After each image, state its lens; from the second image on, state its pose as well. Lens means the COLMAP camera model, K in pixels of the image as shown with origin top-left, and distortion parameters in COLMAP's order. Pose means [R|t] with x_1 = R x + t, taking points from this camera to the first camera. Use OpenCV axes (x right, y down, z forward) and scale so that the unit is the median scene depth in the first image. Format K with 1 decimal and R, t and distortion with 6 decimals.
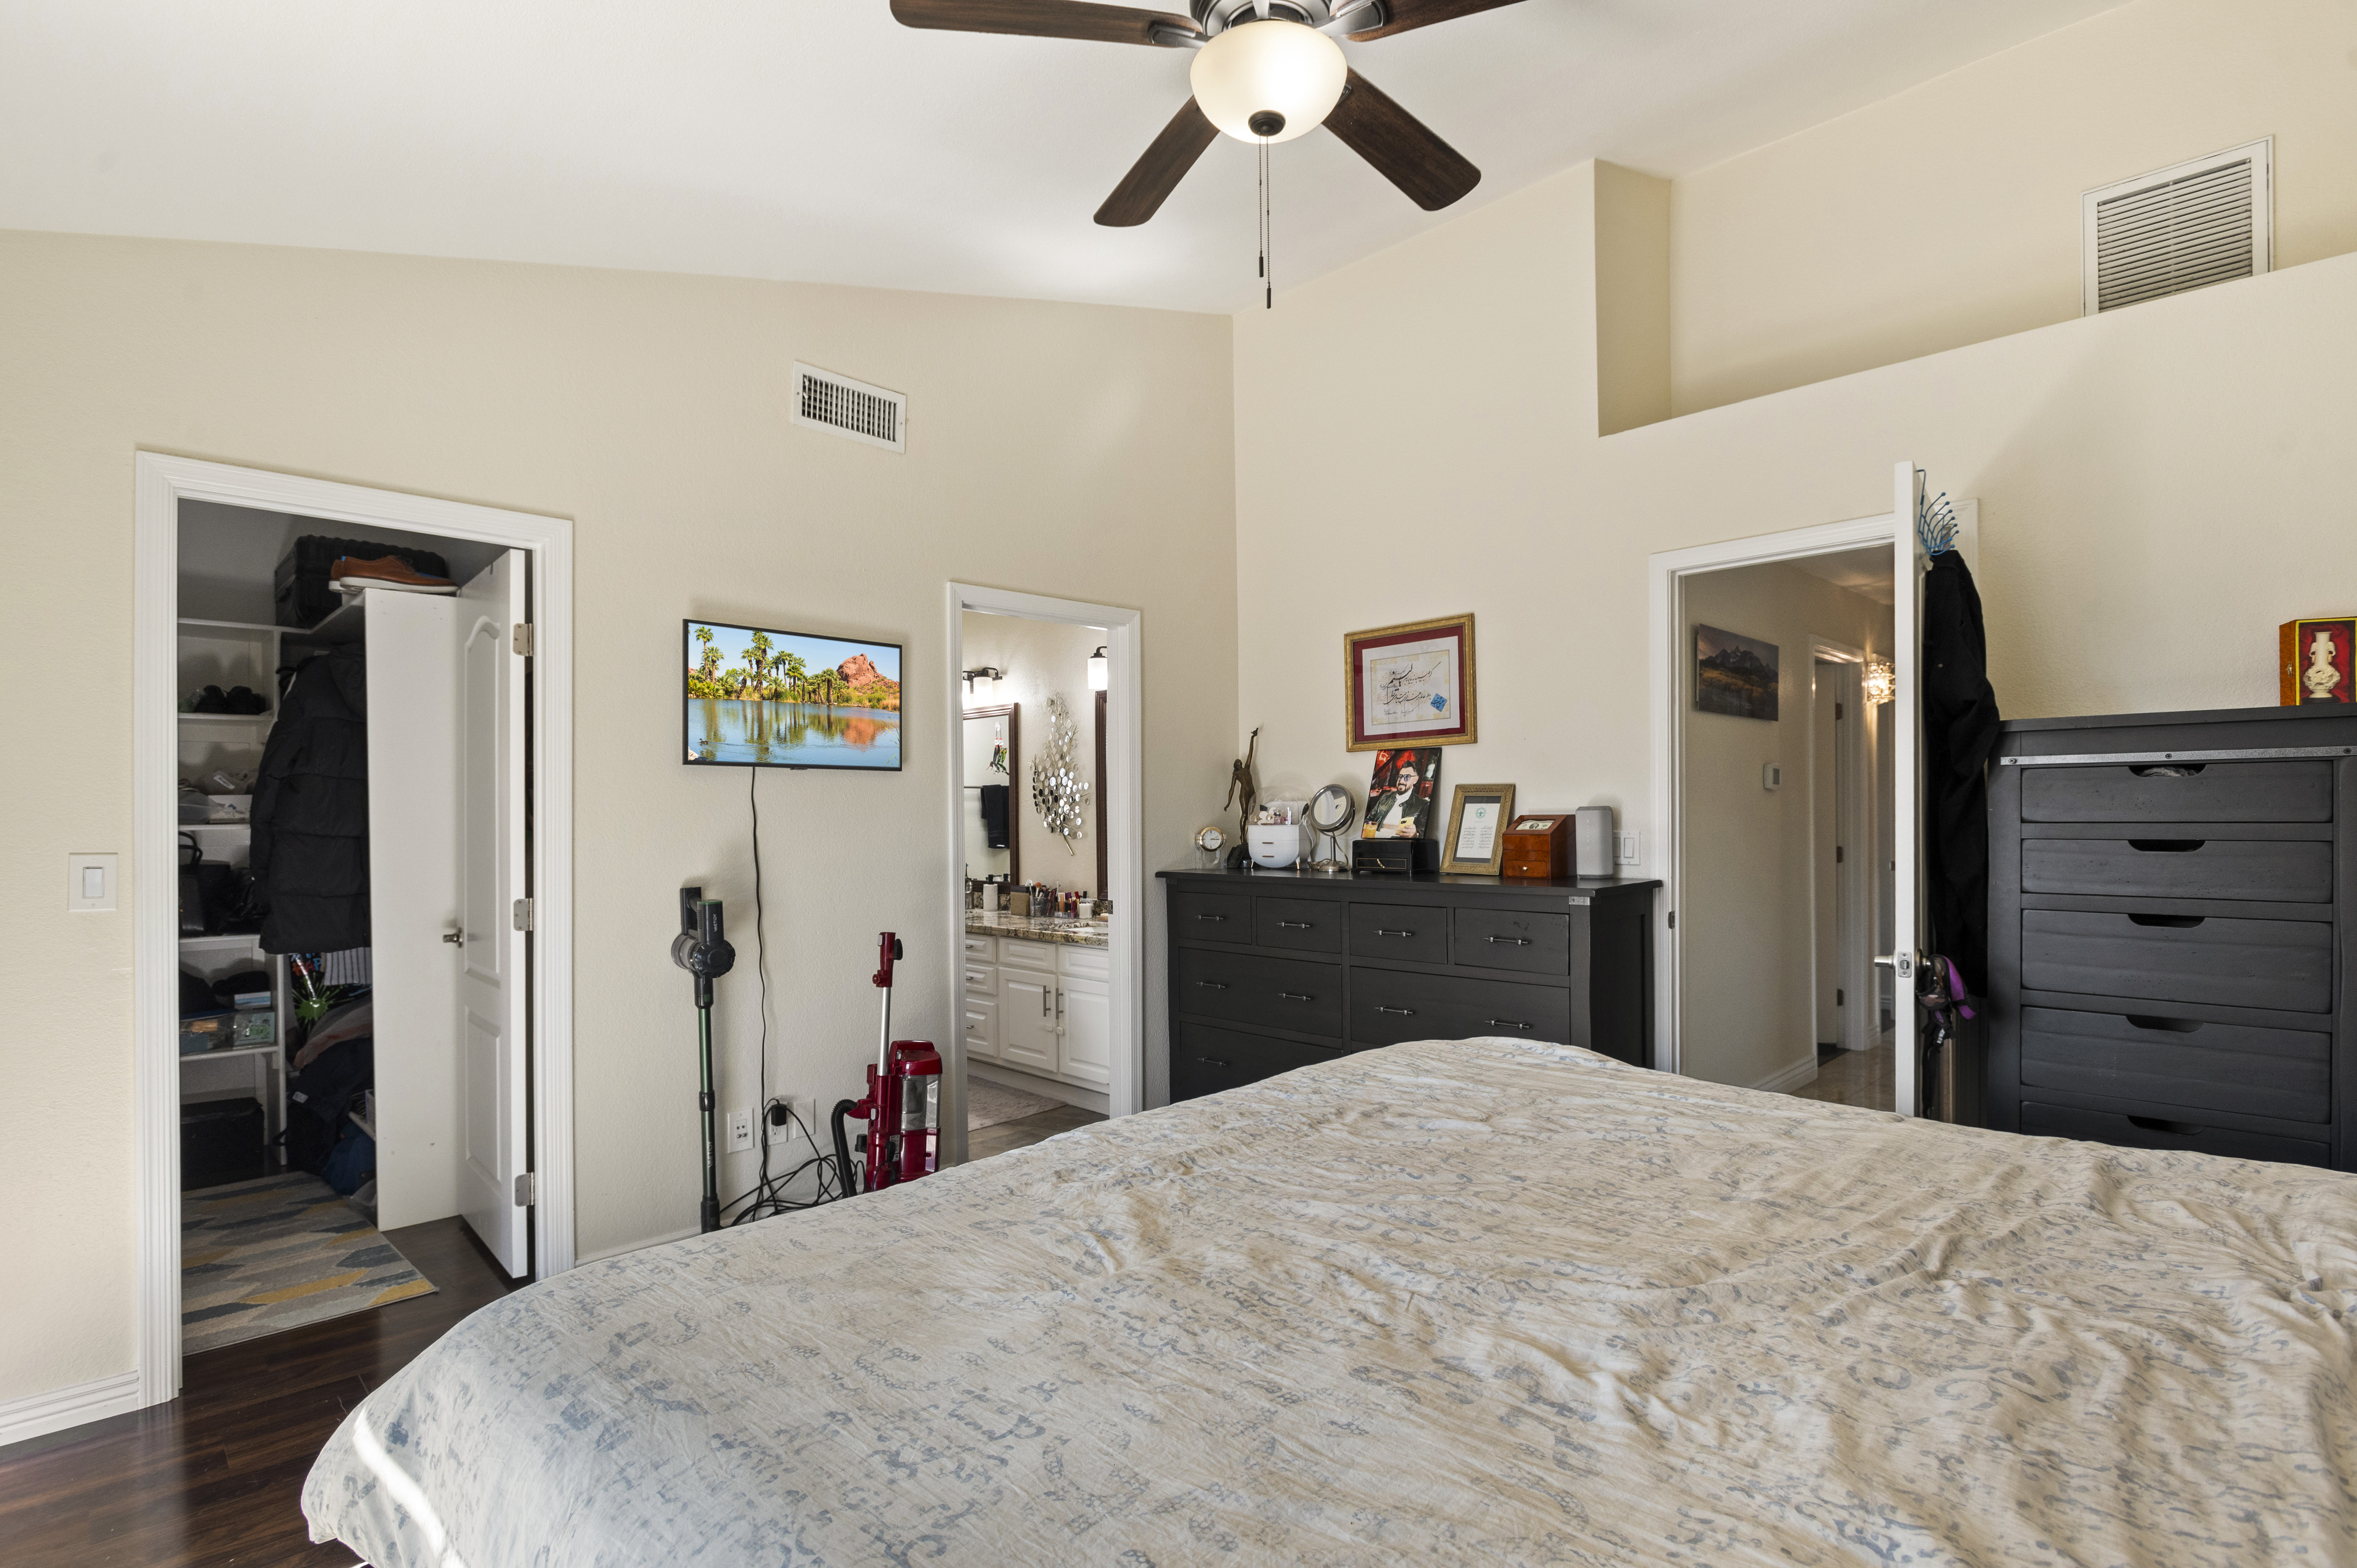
lens RADIAL K [[1131.6, 0, 1179.0], [0, 1131.6, 801.0], [0, 0, 1]] dist [-0.007627, 0.000206]
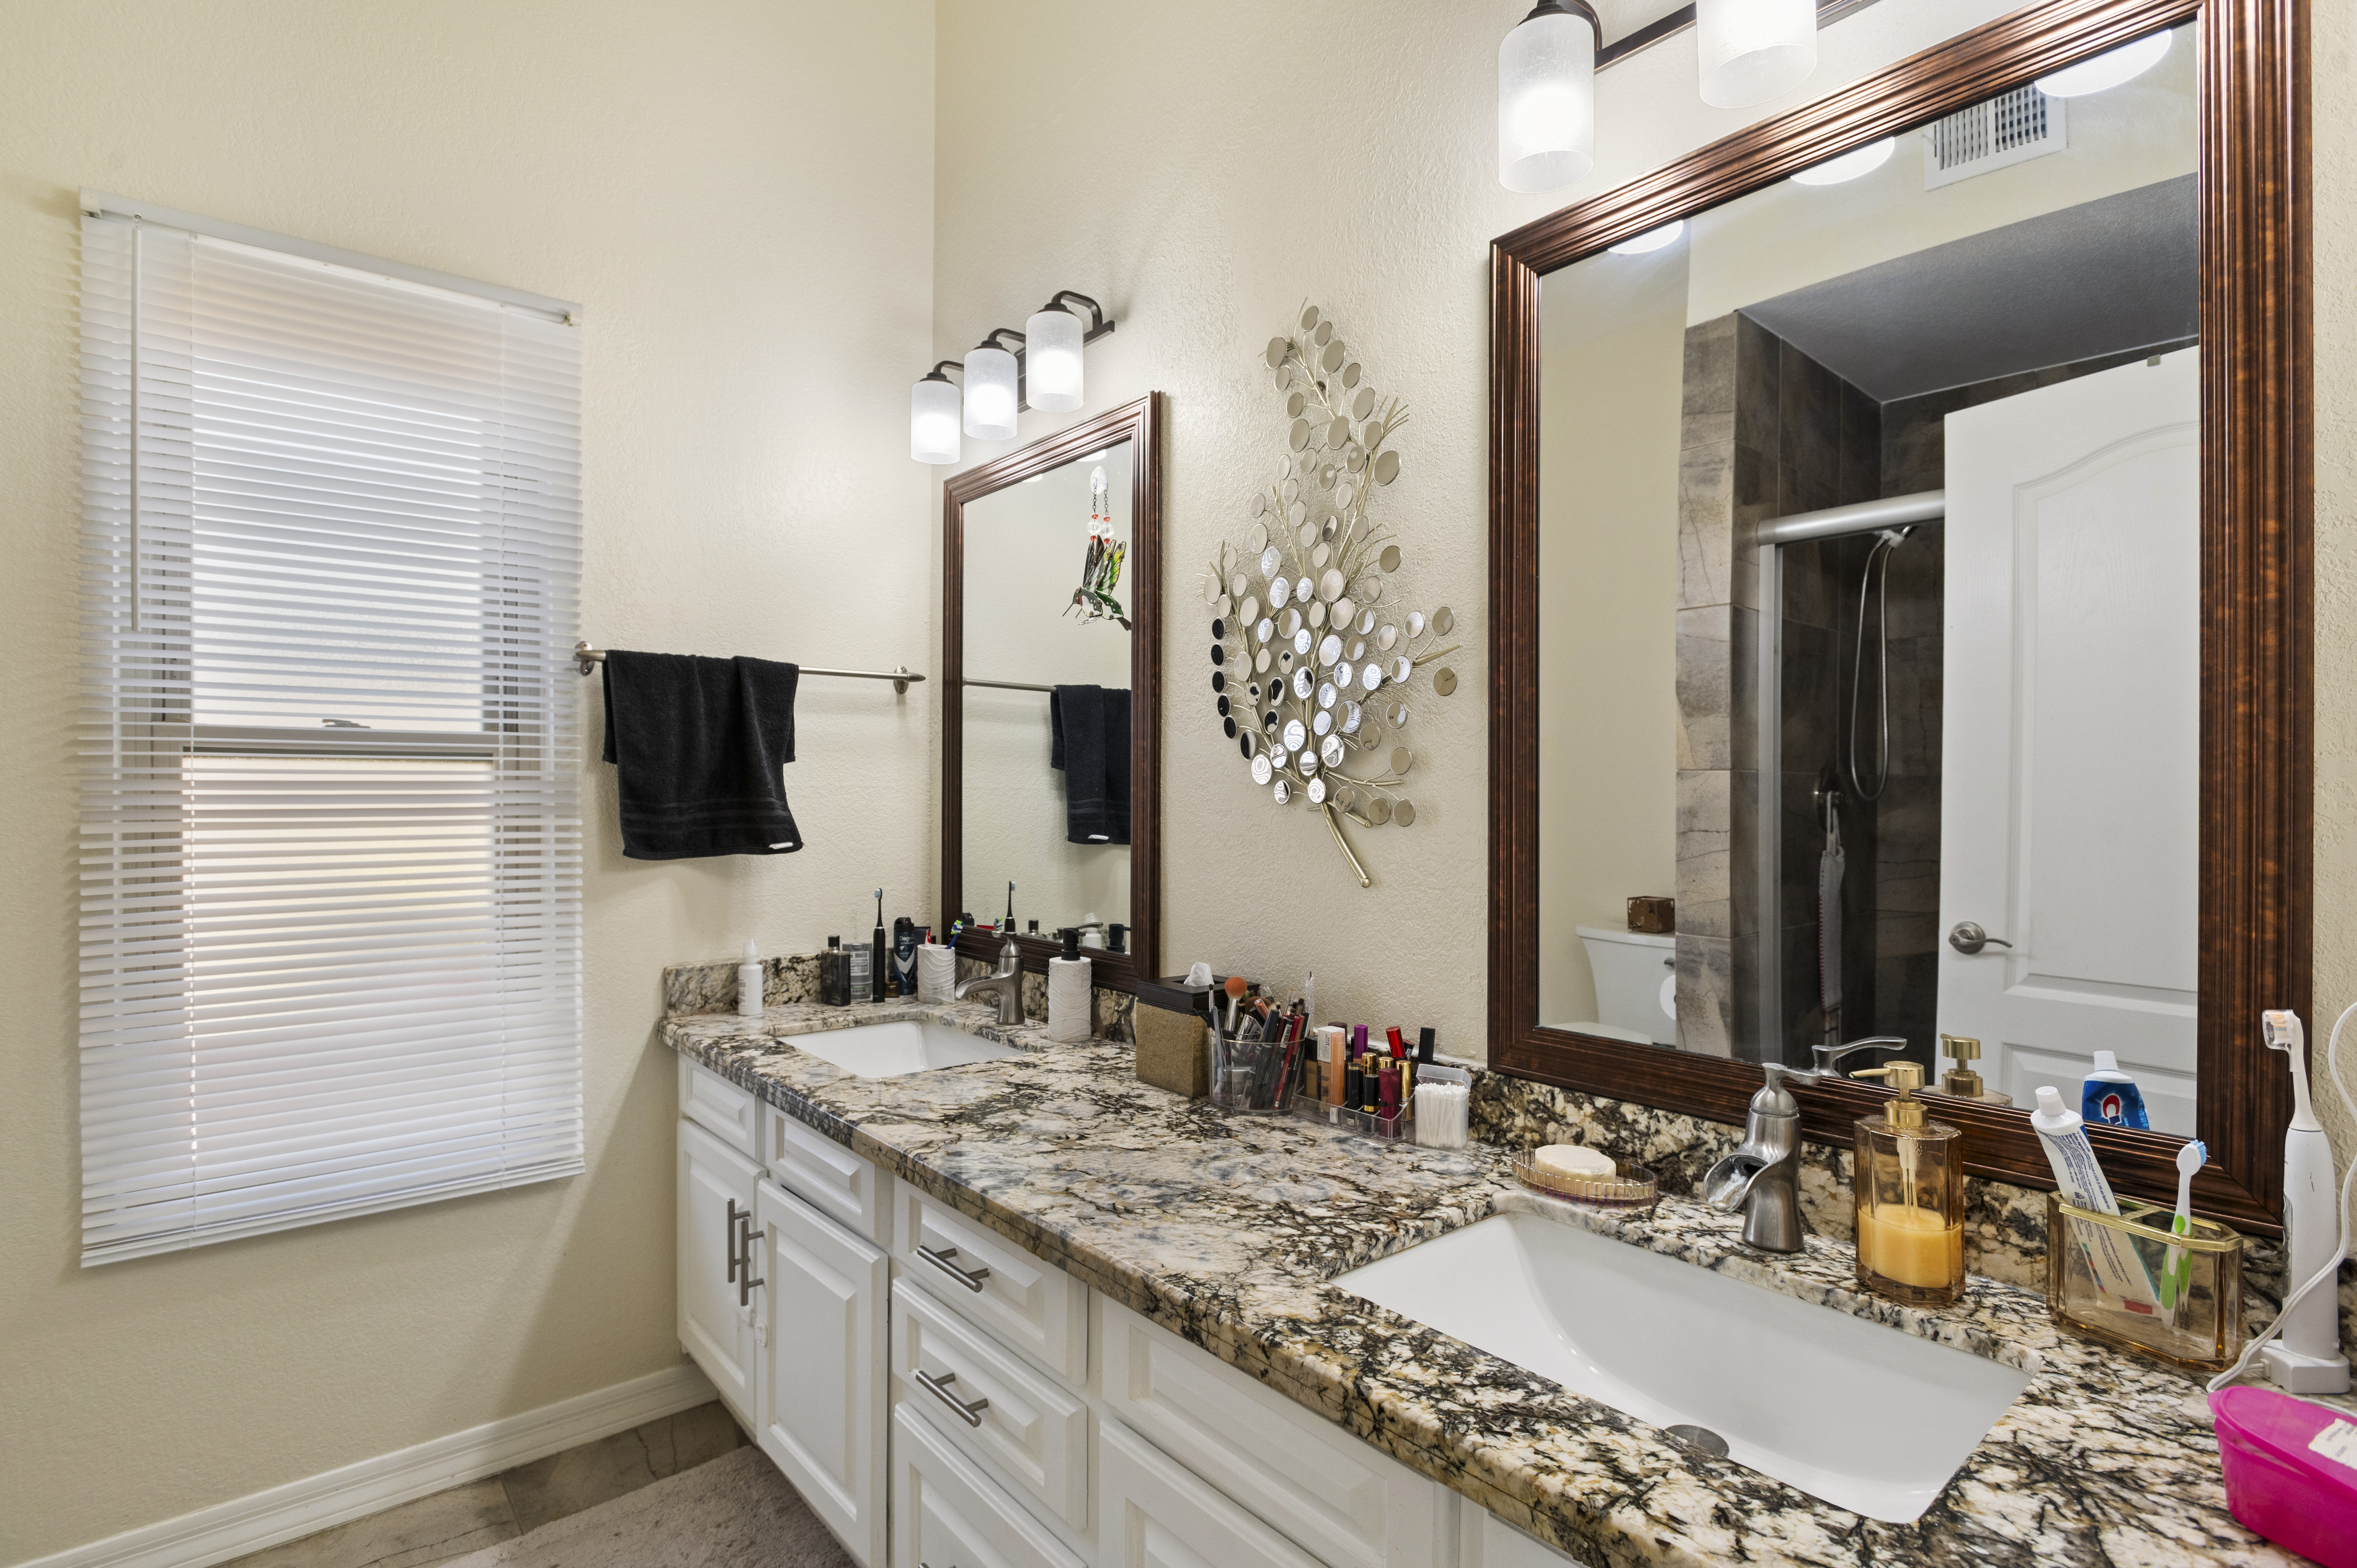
lens RADIAL K [[1131.6, 0, 1176.5], [0, 1131.6, 786.2], [0, 0, 1]] dist [-0.007627, 0.000206]
pose [[0.996598, 0.013338, -0.081330, -0.110091], [-0.013044, 0.999906, 0.004149, 0.022114], [0.081378, -0.003074, 0.996679, 0.677179]]
